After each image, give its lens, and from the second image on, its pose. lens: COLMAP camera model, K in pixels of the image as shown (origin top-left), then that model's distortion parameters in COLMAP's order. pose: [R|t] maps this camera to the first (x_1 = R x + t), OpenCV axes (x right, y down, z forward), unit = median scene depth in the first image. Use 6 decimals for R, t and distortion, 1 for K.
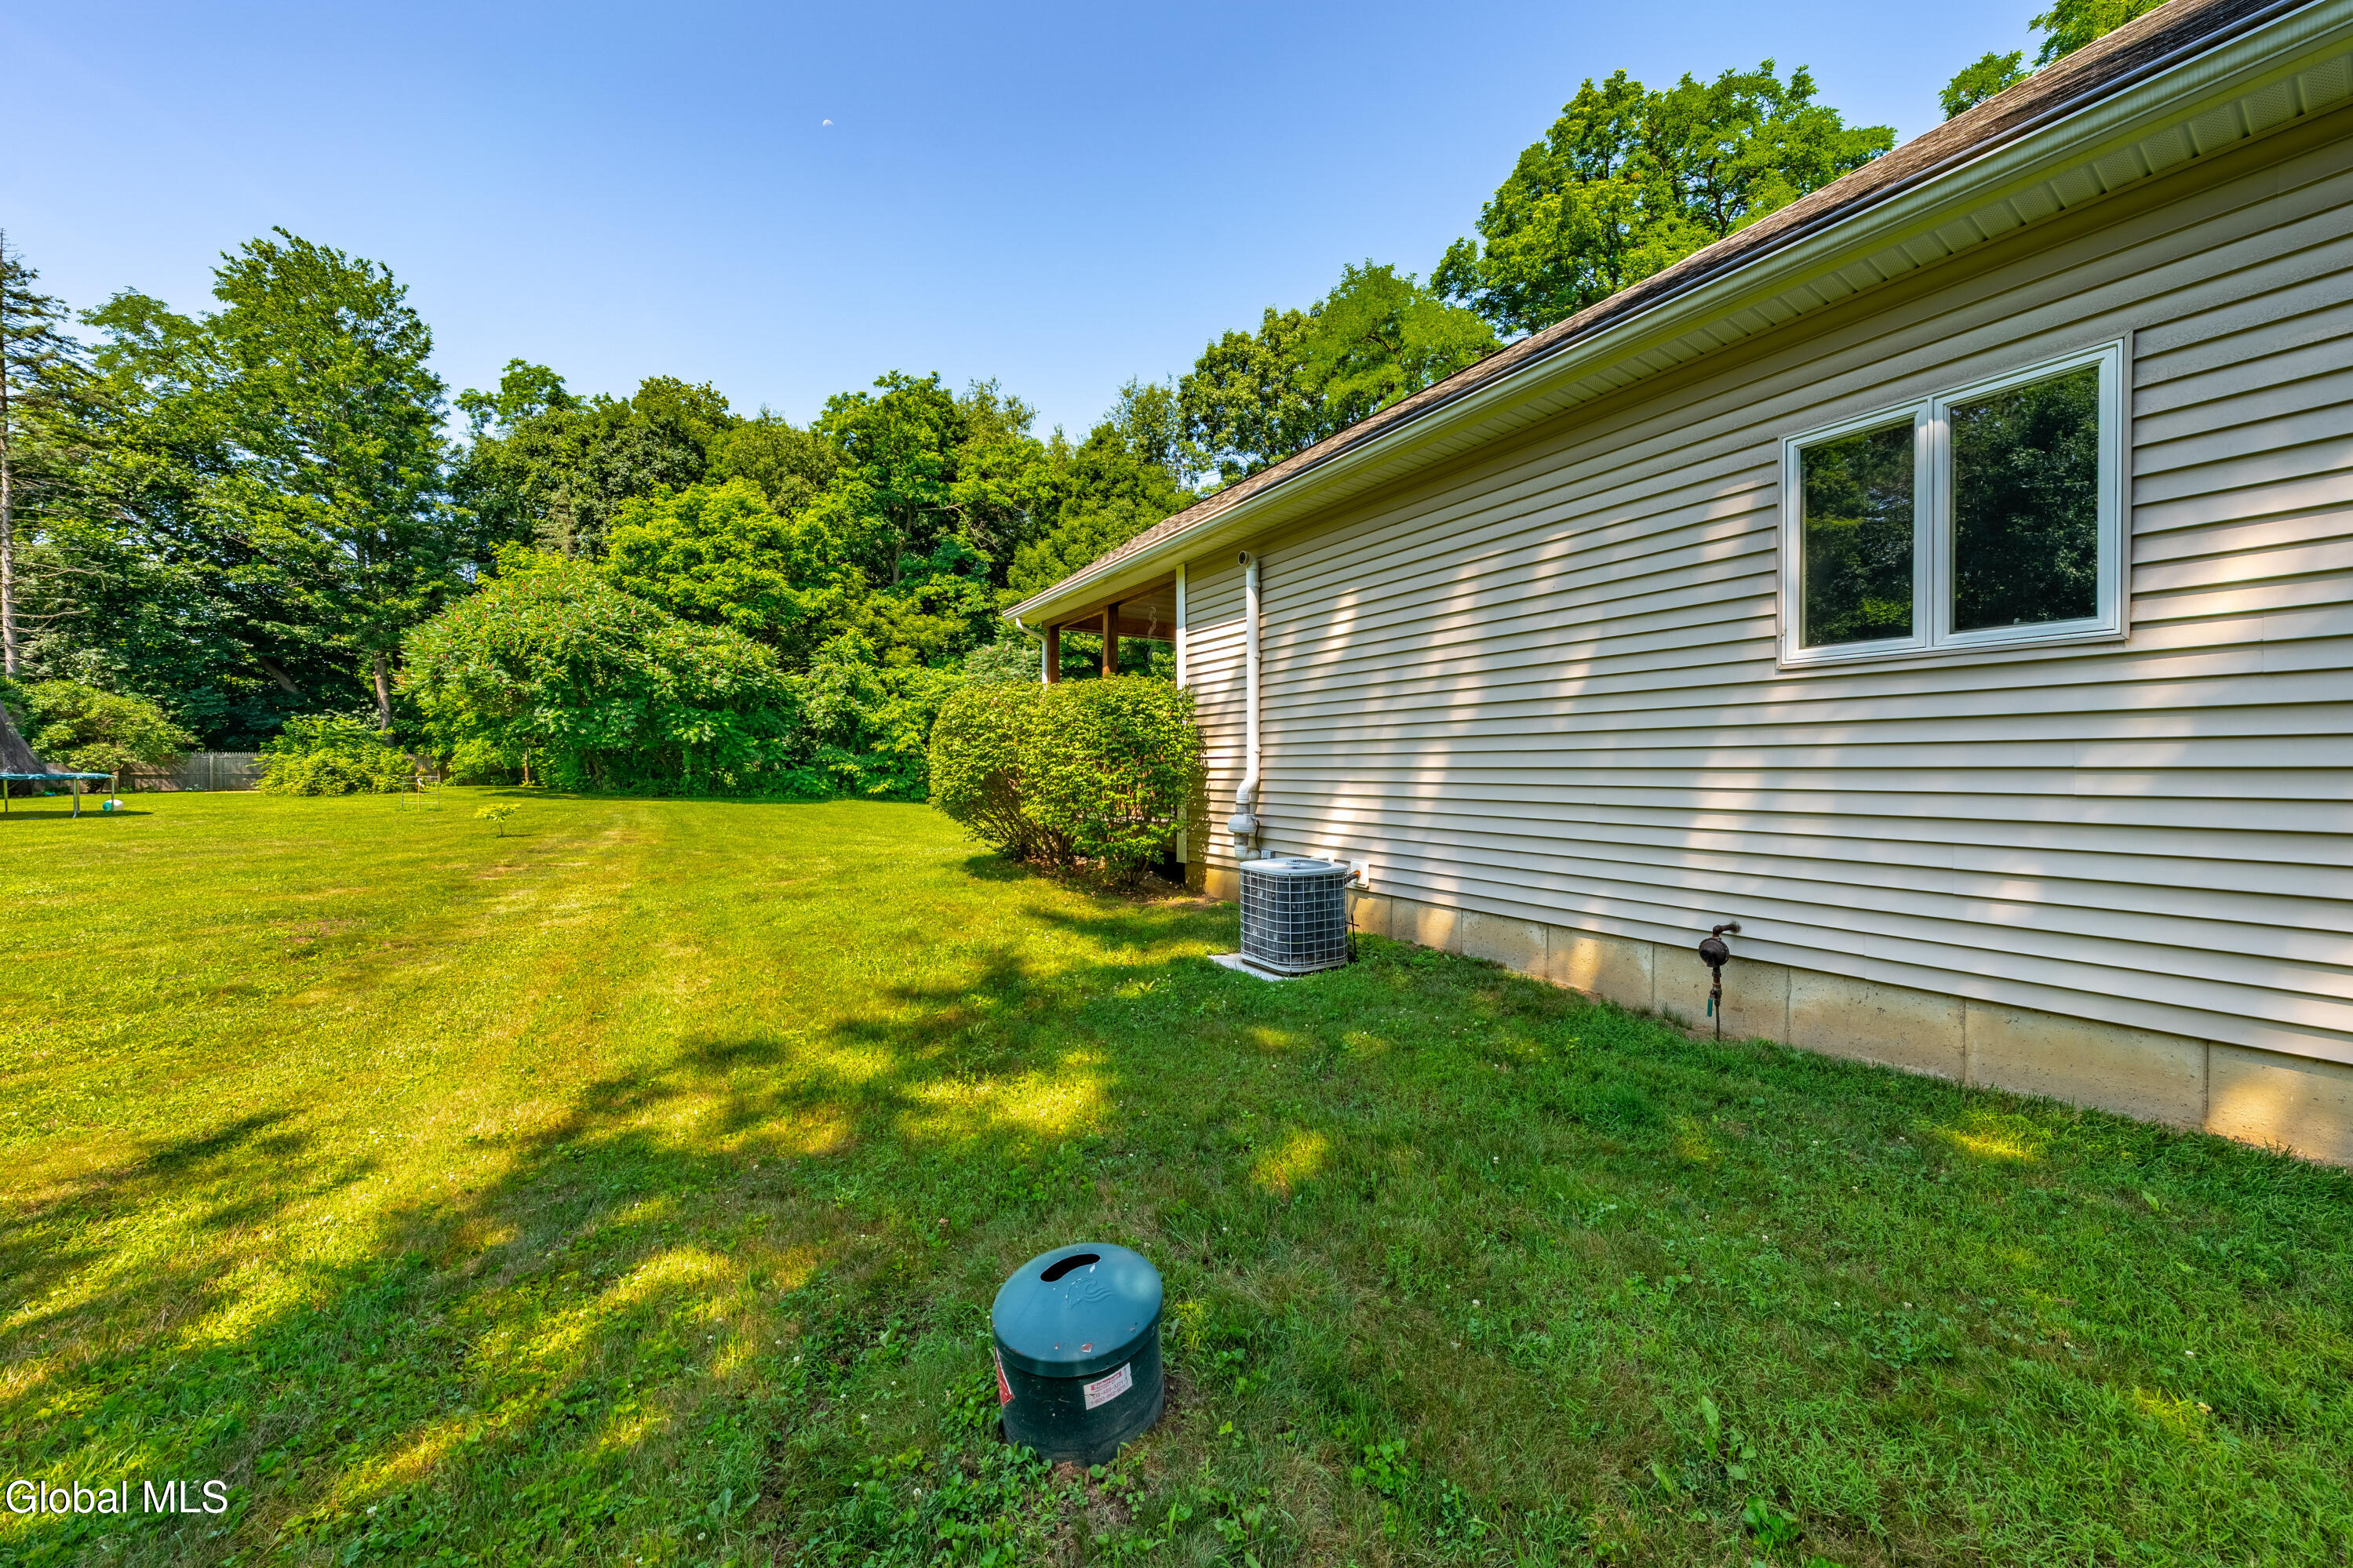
lens RADIAL K [[816.1, 0, 1166.6], [0, 816.1, 776.2], [0, 0, 1]] dist [0.000252, -0.000043]
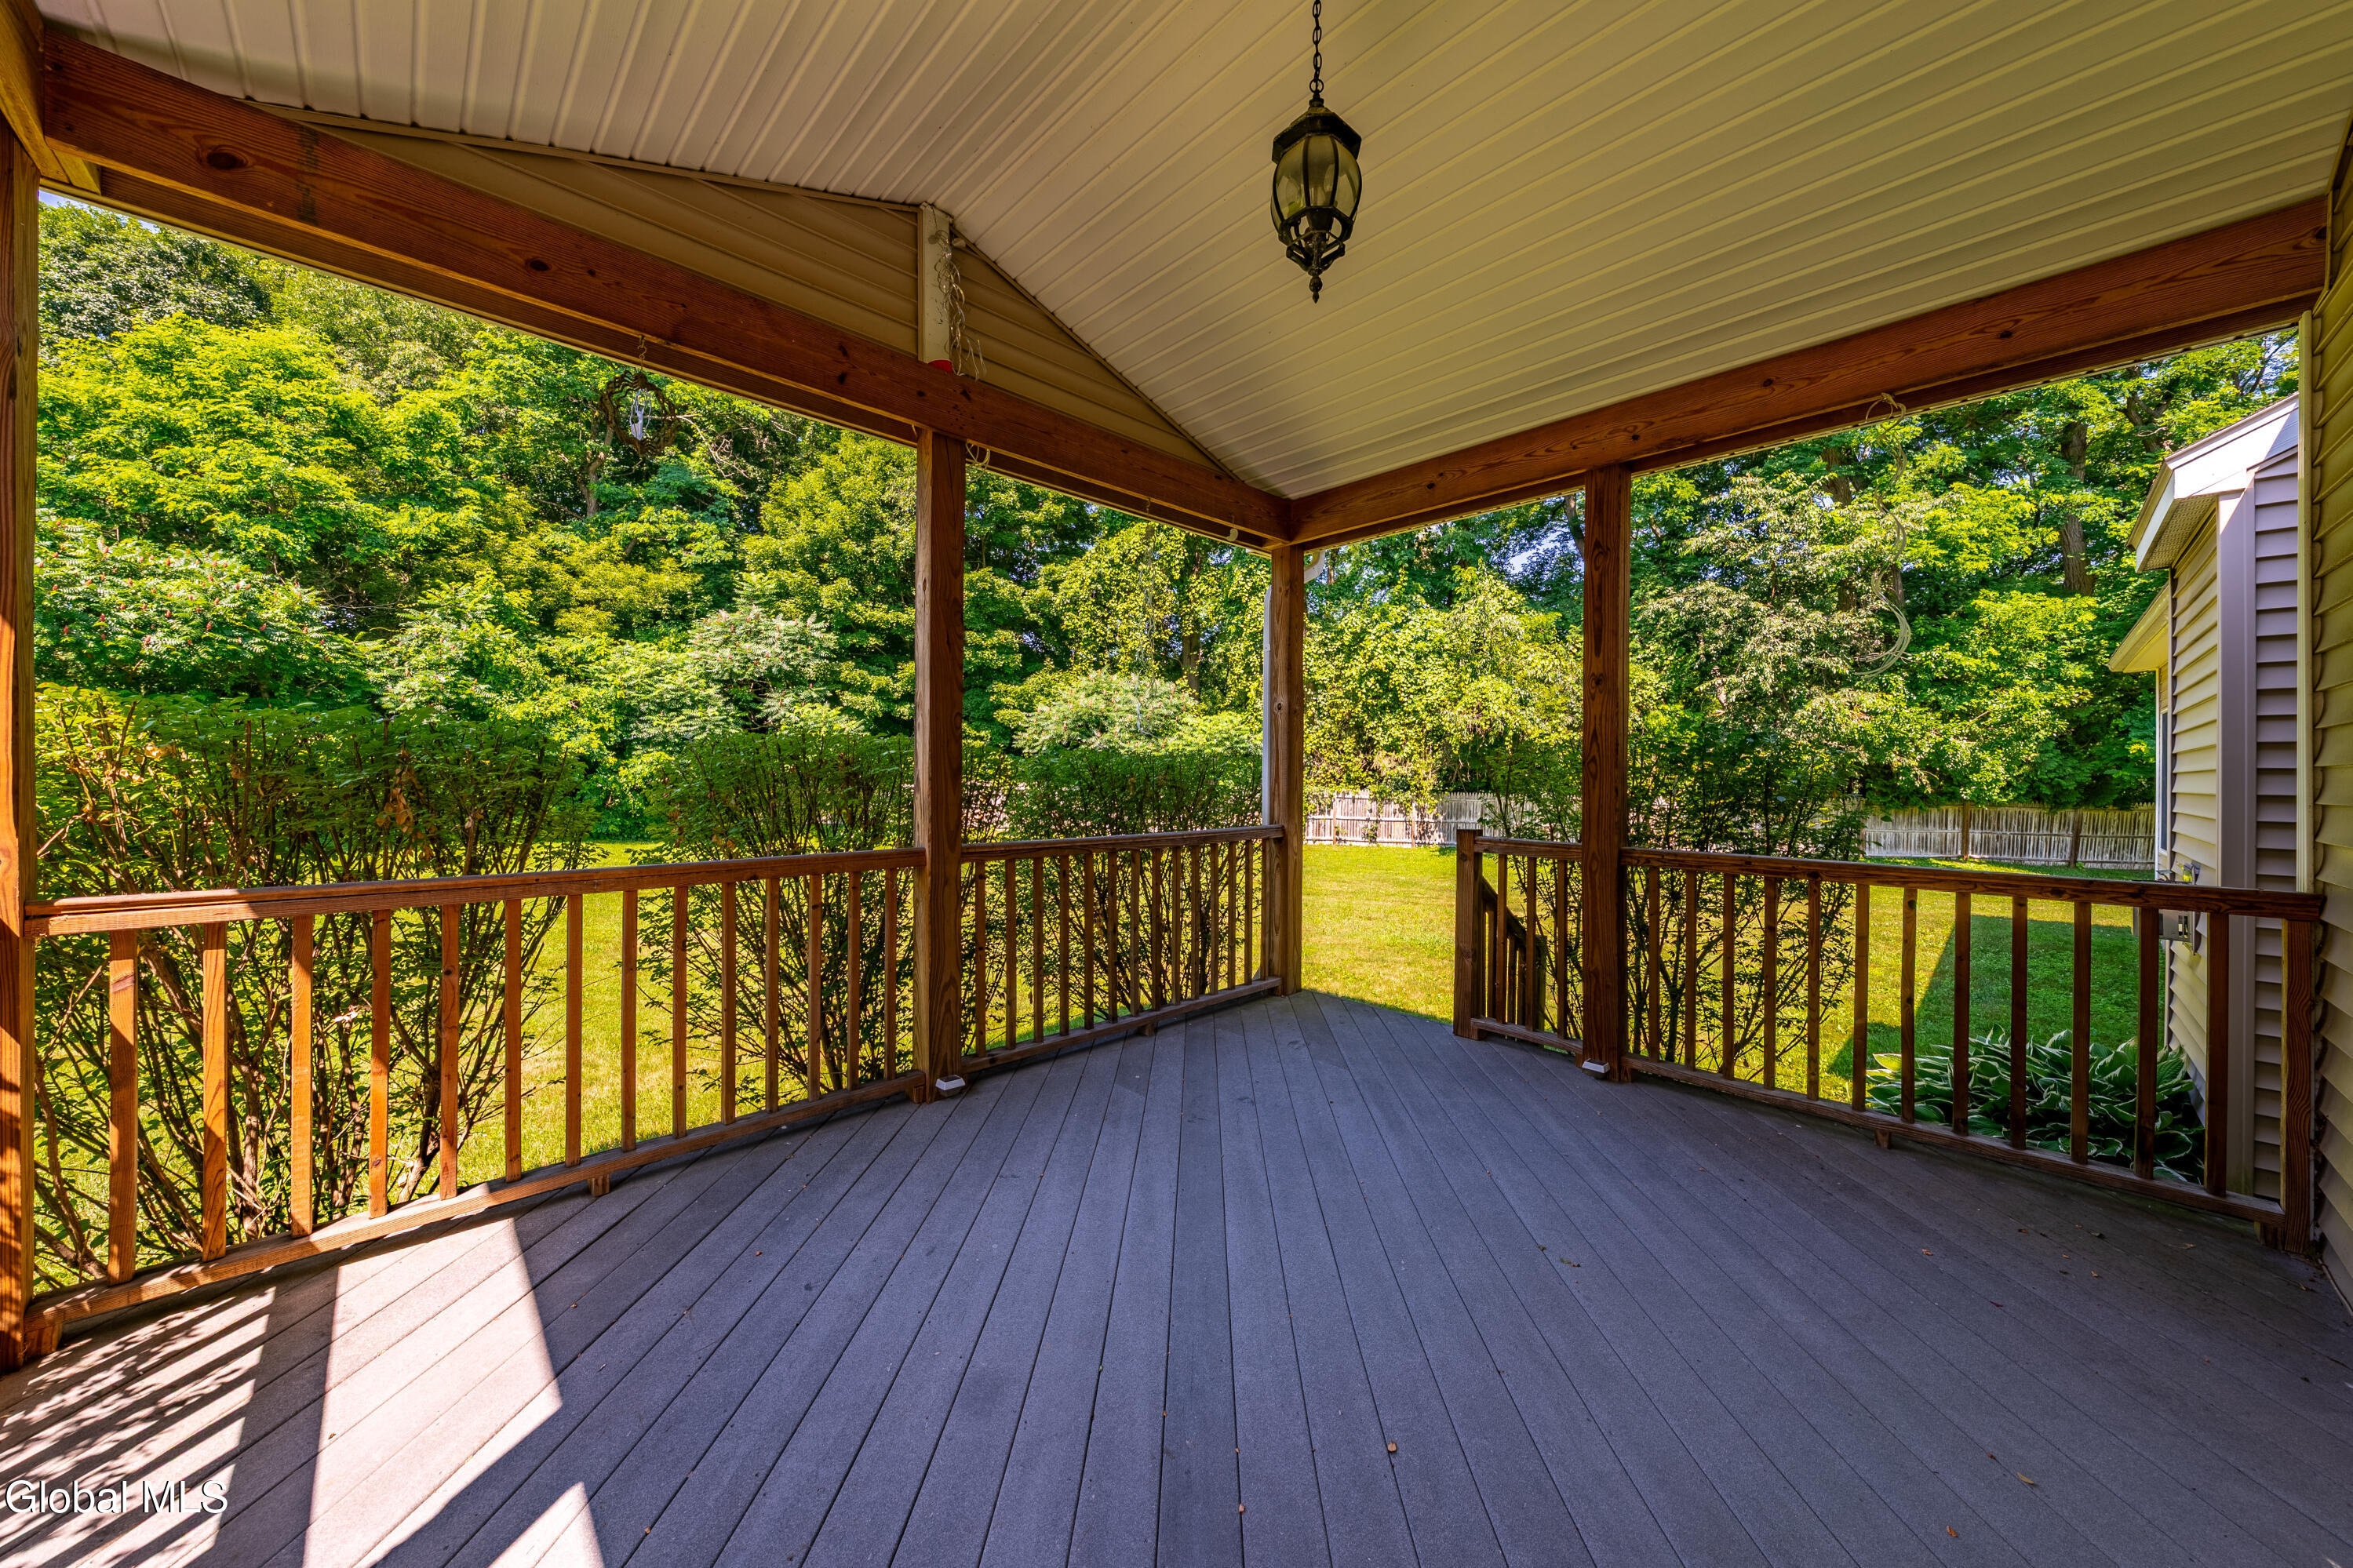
lens RADIAL K [[816.1, 0, 1166.0], [0, 816.1, 779.9], [0, 0, 1]] dist [0.000252, -0.000043]
pose [[0.980711, 0.004696, 0.195408, 0.015572], [-0.005468, 0.999979, 0.003412, -0.020683], [-0.195388, -0.004415, 0.980716, 0.244273]]
